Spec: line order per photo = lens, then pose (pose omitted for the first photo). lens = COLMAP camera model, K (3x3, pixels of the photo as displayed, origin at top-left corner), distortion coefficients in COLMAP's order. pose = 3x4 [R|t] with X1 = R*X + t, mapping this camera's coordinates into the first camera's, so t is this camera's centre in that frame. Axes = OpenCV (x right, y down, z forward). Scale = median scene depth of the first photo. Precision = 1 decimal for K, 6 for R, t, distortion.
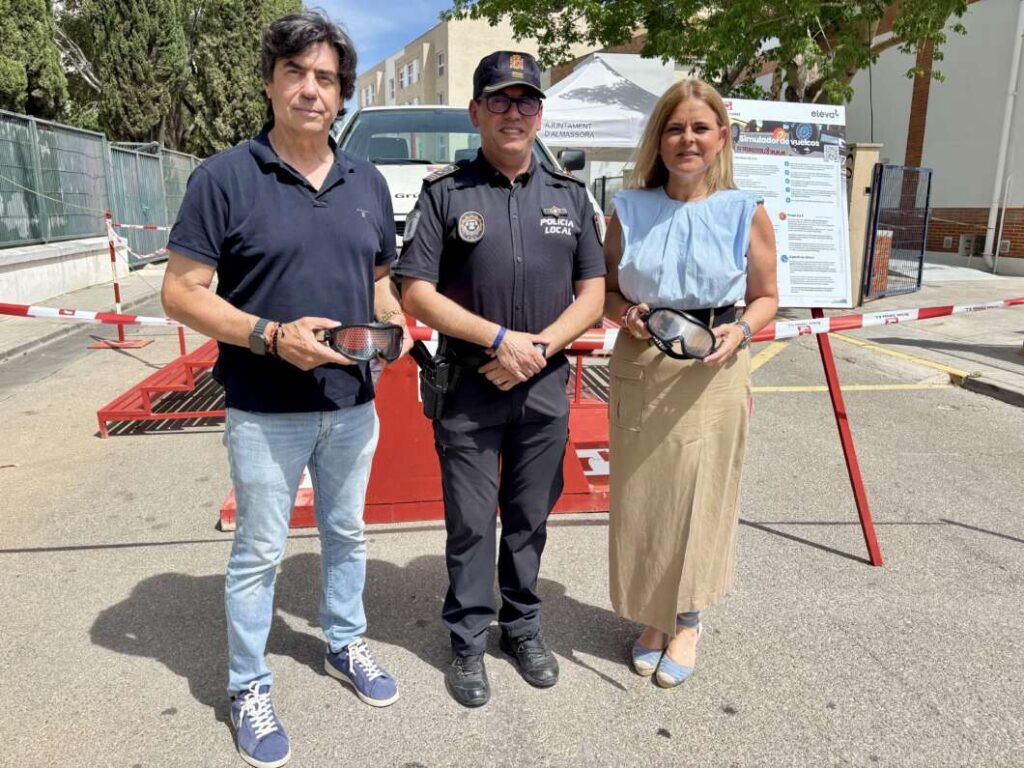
lens RADIAL K [[777.0, 0, 512.0], [0, 777.0, 384.0], [0, 0, 1]] dist [0.003545, 0.002913]
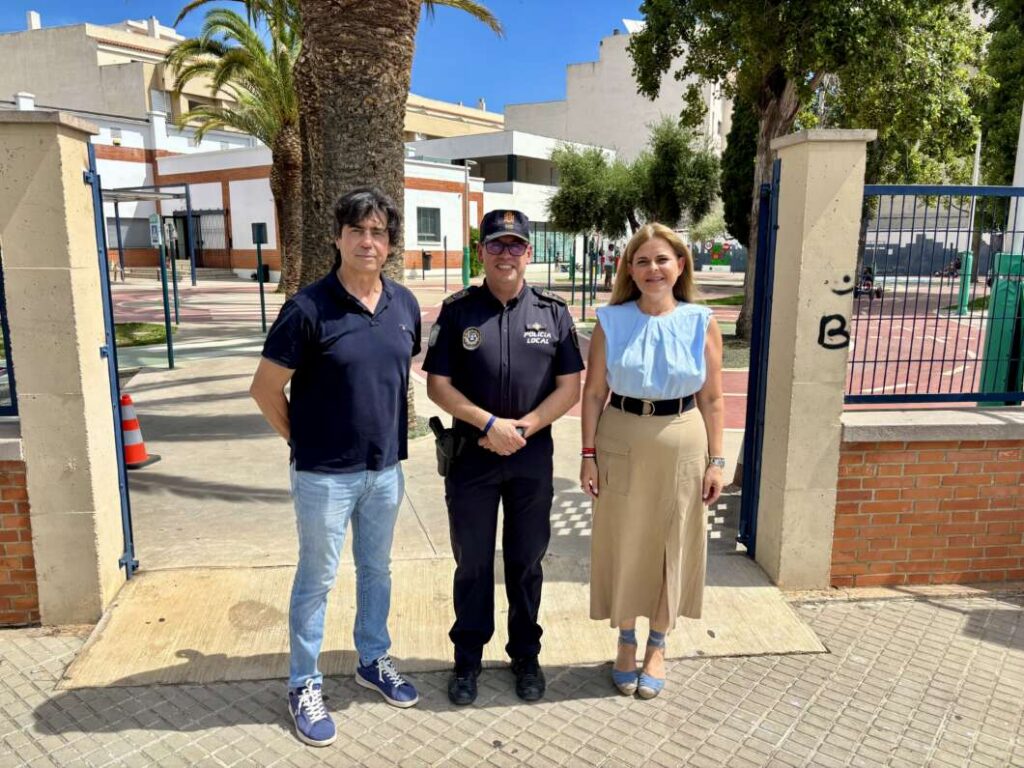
lens RADIAL K [[777.0, 0, 512.0], [0, 777.0, 384.0], [0, 0, 1]] dist [0.003545, 0.002913]
pose [[0.972476, 0.012386, -0.232675, 0.317133], [-0.038166, 0.993567, -0.106623, 0.015096], [0.229858, 0.112568, 0.966692, -0.260079]]
